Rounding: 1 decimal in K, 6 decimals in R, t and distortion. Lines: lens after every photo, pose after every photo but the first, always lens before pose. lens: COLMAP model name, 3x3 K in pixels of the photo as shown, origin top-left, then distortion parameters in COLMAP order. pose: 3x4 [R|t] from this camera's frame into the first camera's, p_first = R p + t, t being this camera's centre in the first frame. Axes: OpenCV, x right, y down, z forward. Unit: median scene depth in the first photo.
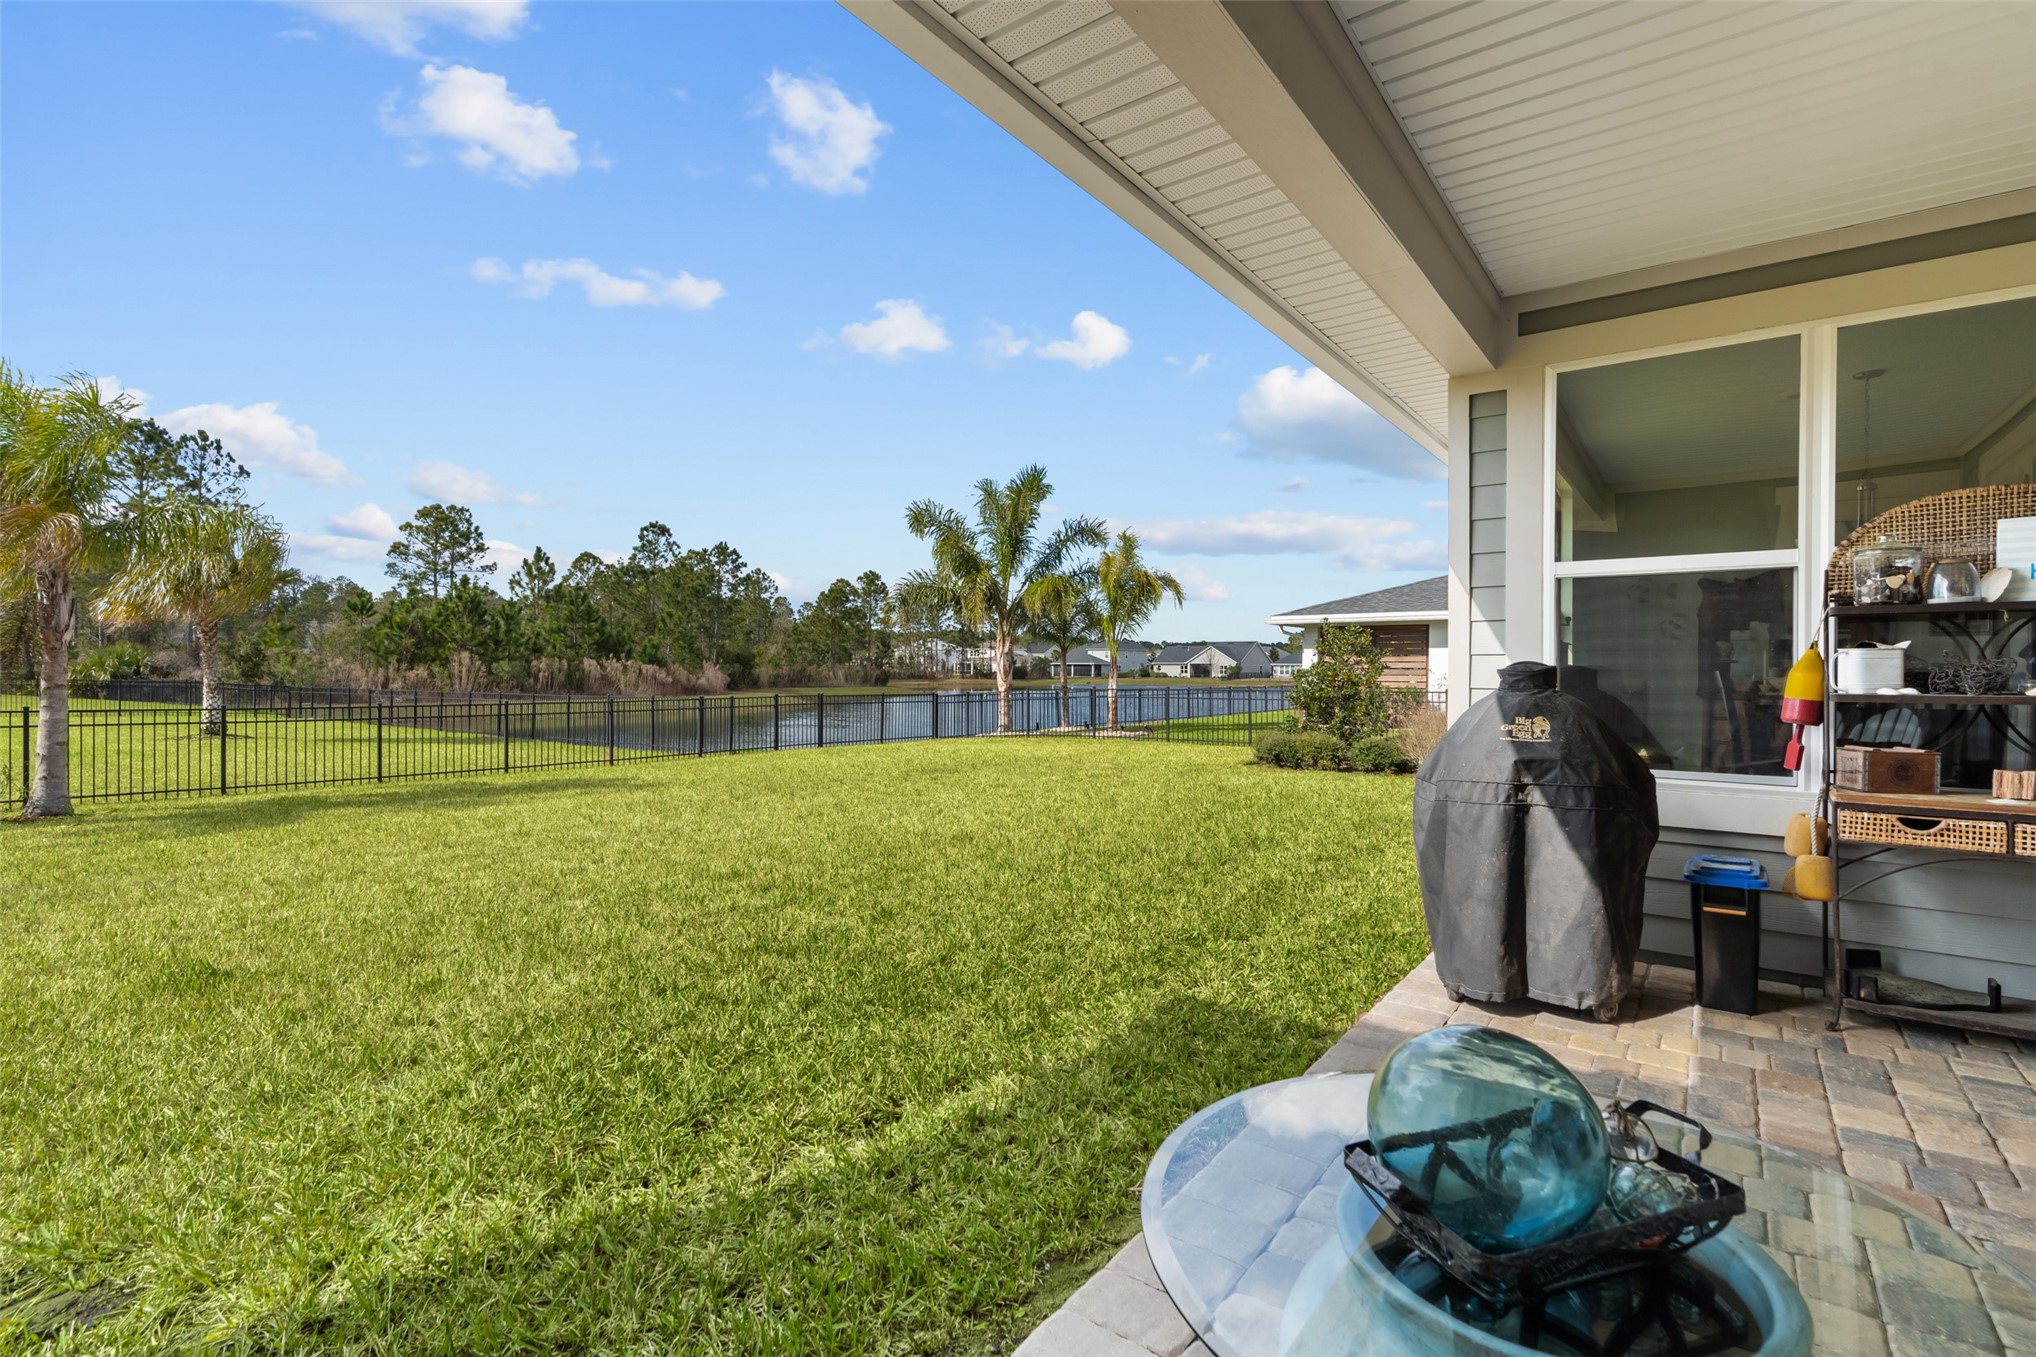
lens RADIAL K [[921.0, 0, 1012.5], [0, 921.0, 666.5], [0, 0, 1]] dist [-0.009049, 0.004109]
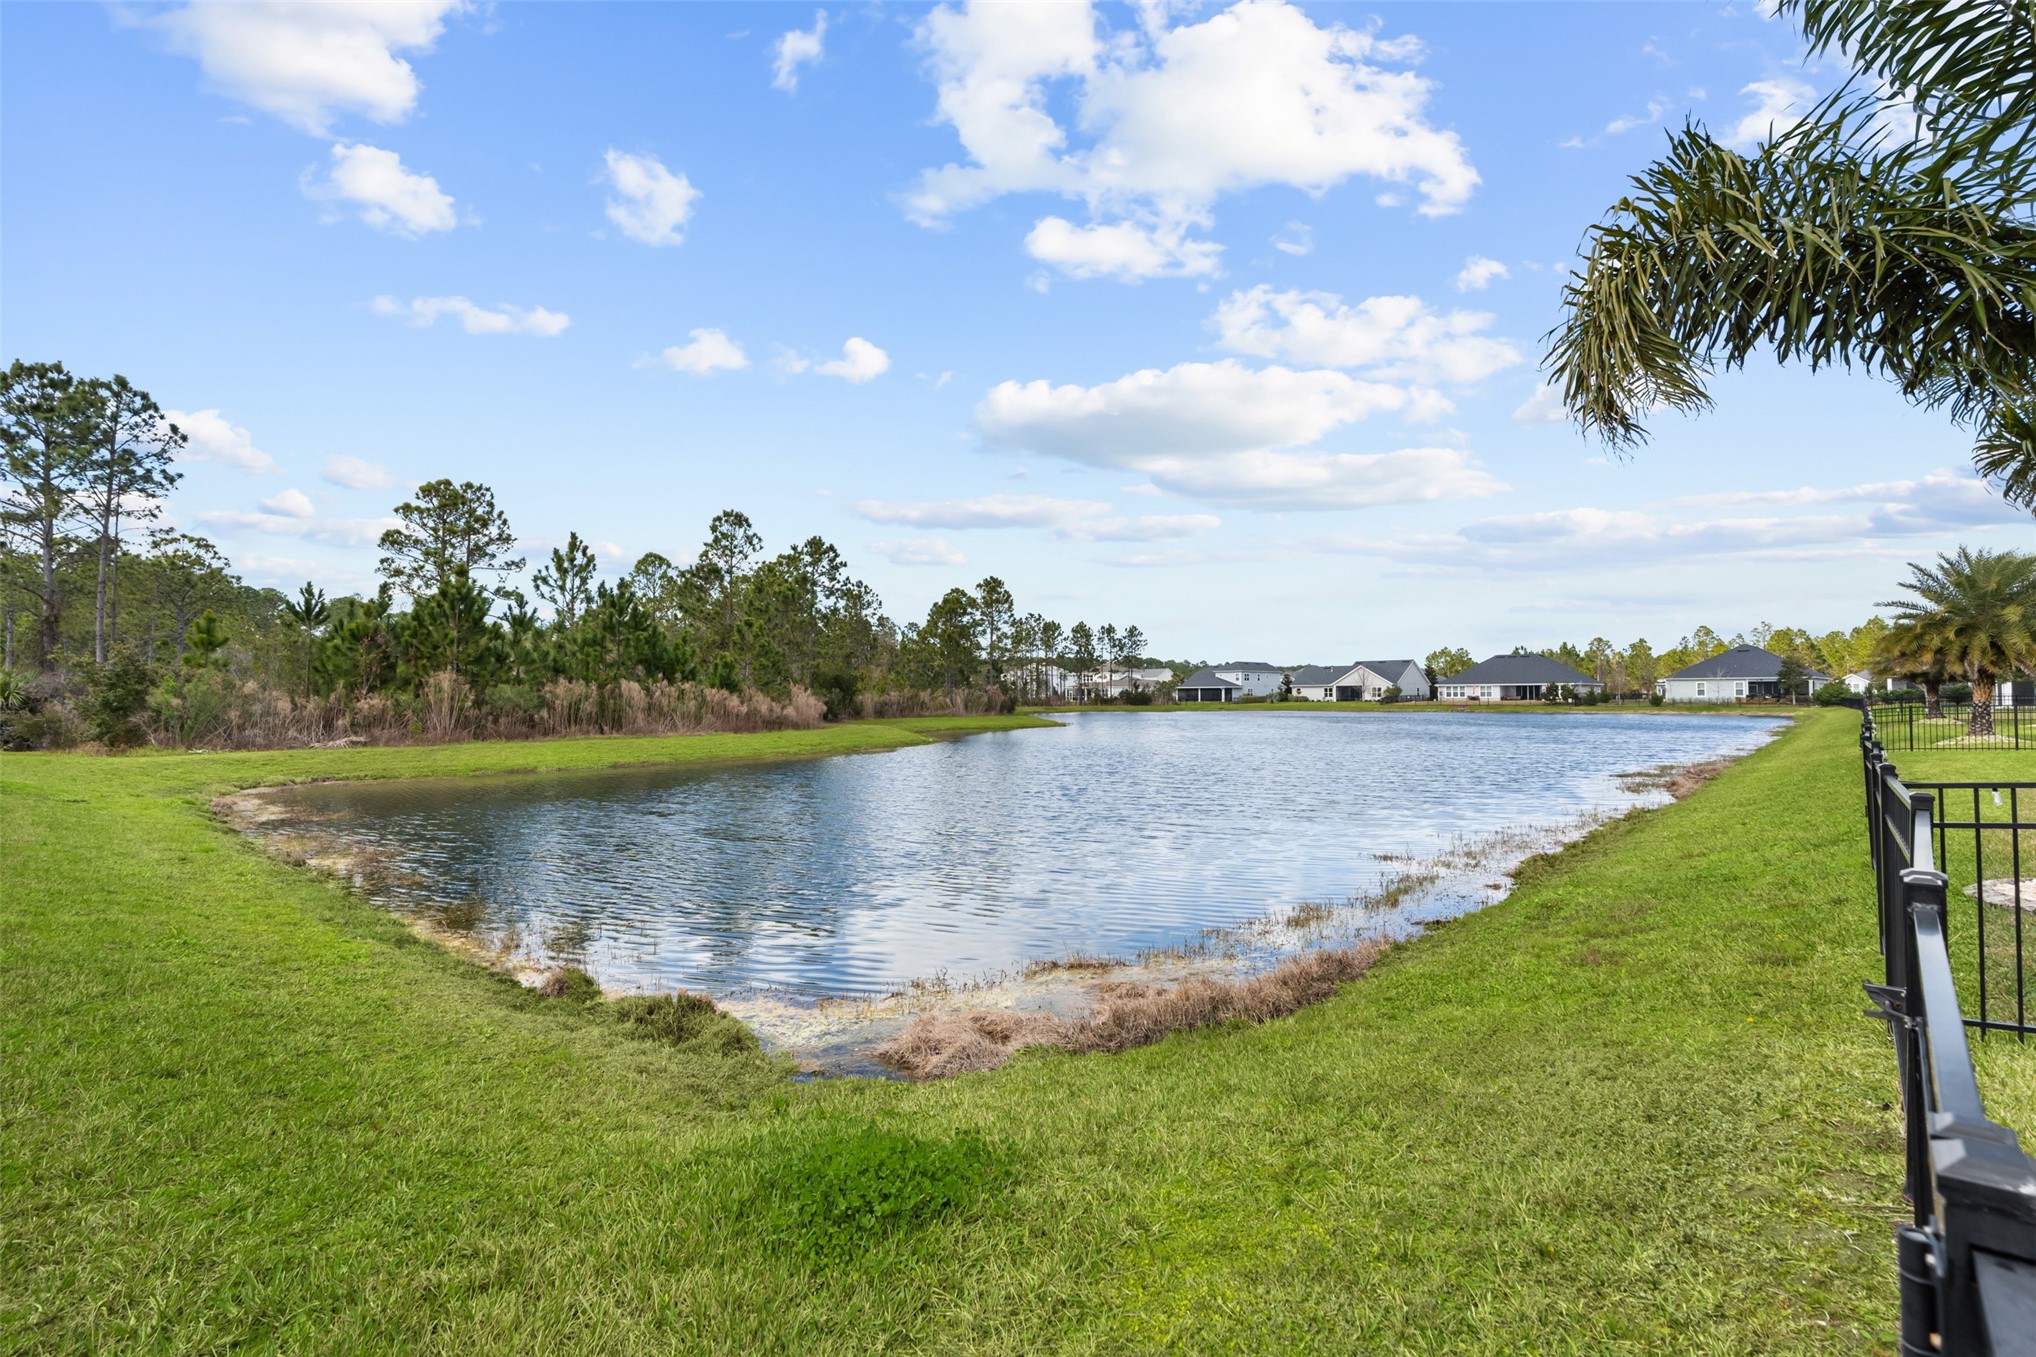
lens RADIAL K [[921.0, 0, 1026.4], [0, 921.0, 692.2], [0, 0, 1]] dist [-0.009049, 0.004109]
pose [[0.995905, -0.009203, -0.089934, -0.064312], [0.009134, 0.999958, -0.001171, 0.002896], [0.089941, 0.000345, 0.995947, 0.225855]]
